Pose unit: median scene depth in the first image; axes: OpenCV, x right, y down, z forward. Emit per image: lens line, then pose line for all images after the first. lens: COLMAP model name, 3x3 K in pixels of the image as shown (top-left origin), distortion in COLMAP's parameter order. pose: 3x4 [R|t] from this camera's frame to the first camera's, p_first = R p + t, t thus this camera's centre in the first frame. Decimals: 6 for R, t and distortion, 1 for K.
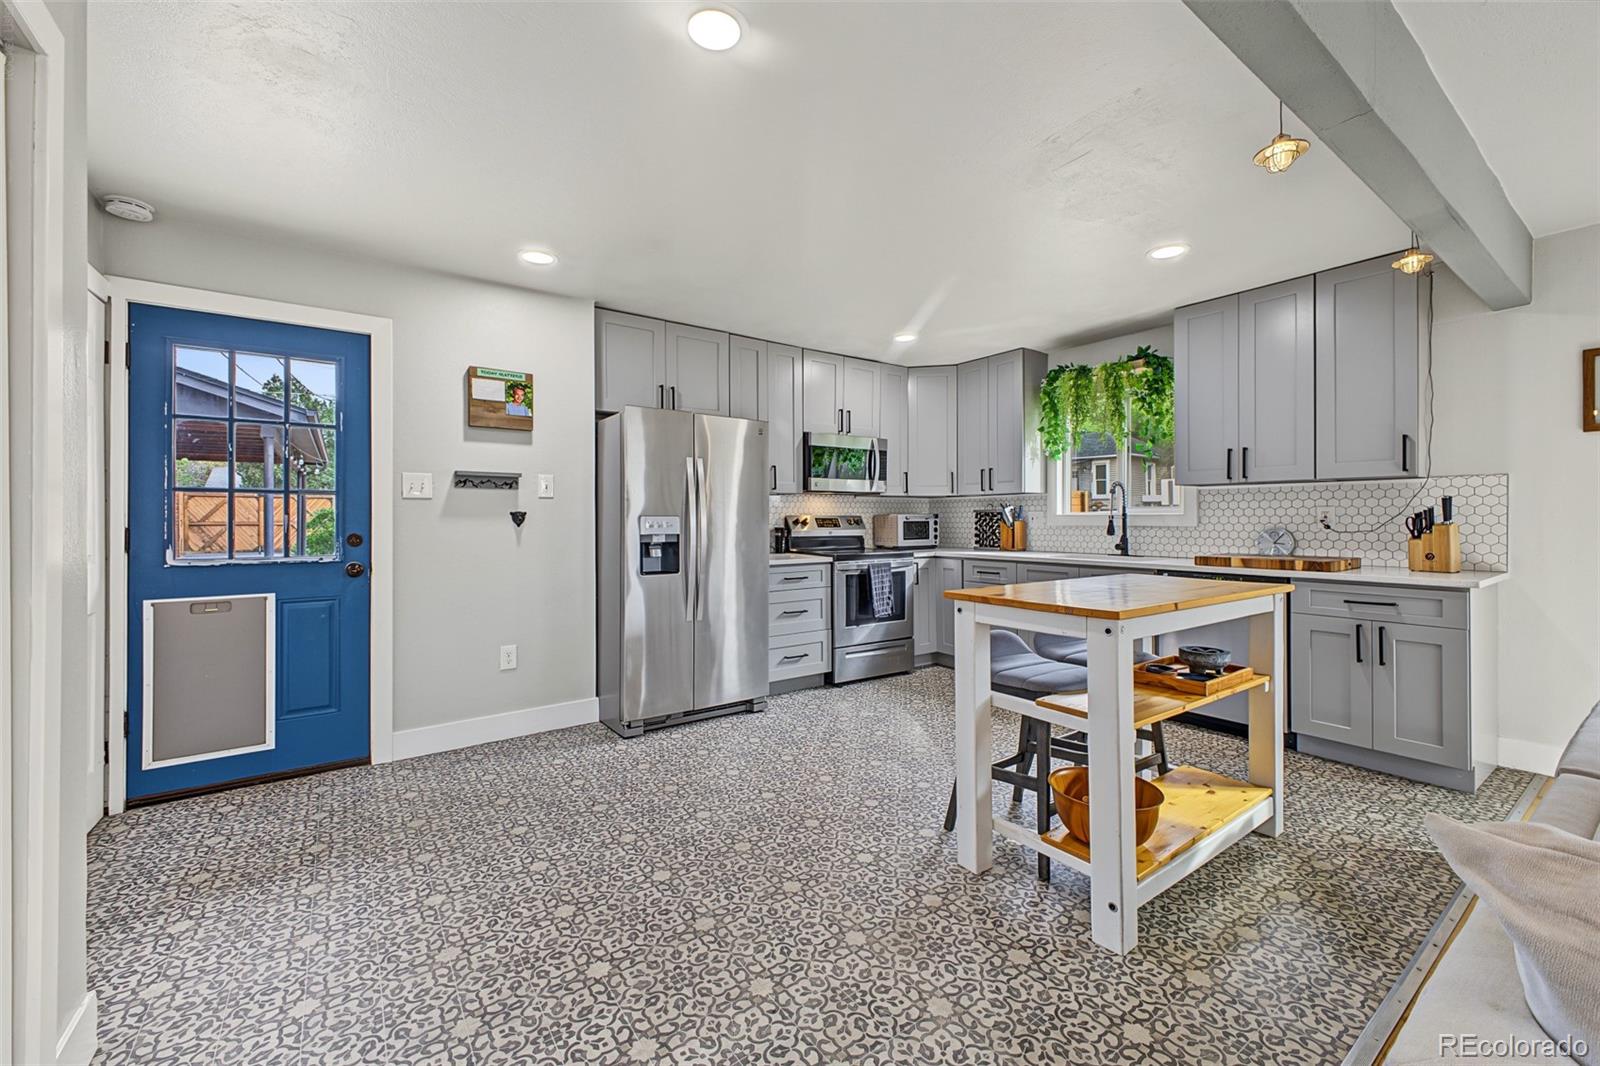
lens RADIAL K [[619.5, 0, 787.2], [0, 619.5, 522.0], [0, 0, 1]] dist [-0.000663, -0.000135]
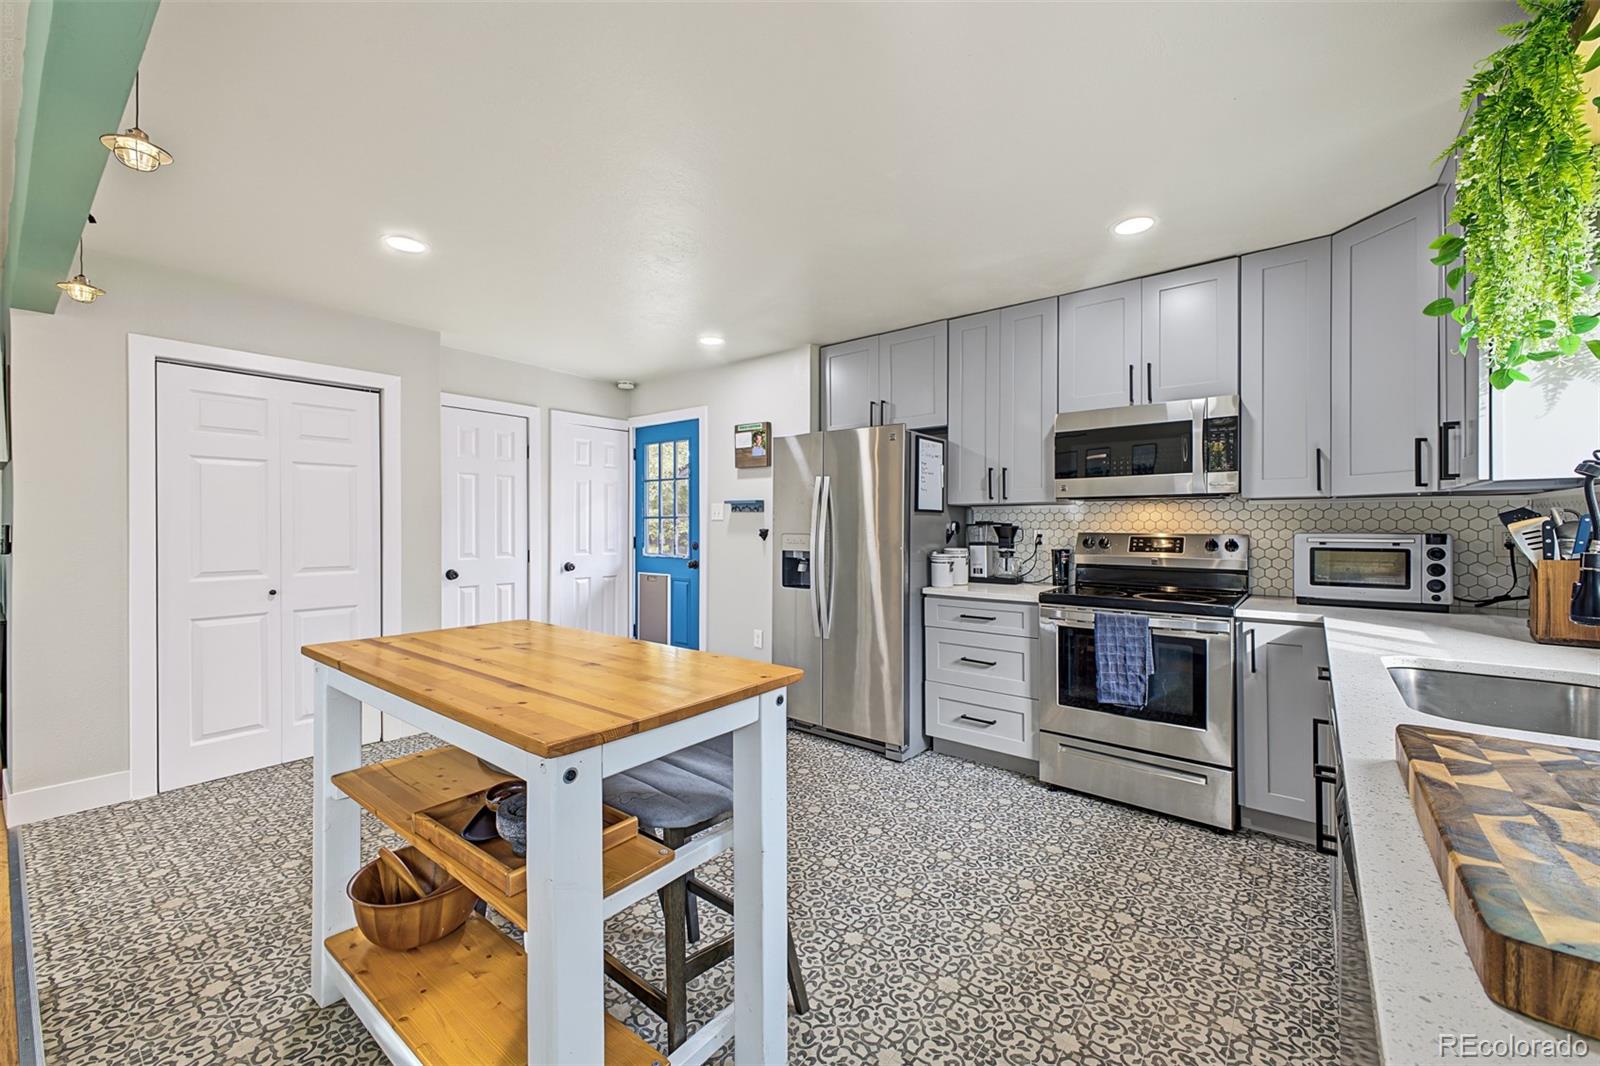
lens RADIAL K [[644.4, 0, 803.2], [0, 644.4, 525.2], [0, 0, 1]] dist [0.017097, -0.000523]
pose [[0.281007, 0.000639, -0.959705, 0.695082], [-0.007255, 0.999973, -0.001458, -0.018535], [0.959678, 0.007372, 0.281004, 0.551483]]
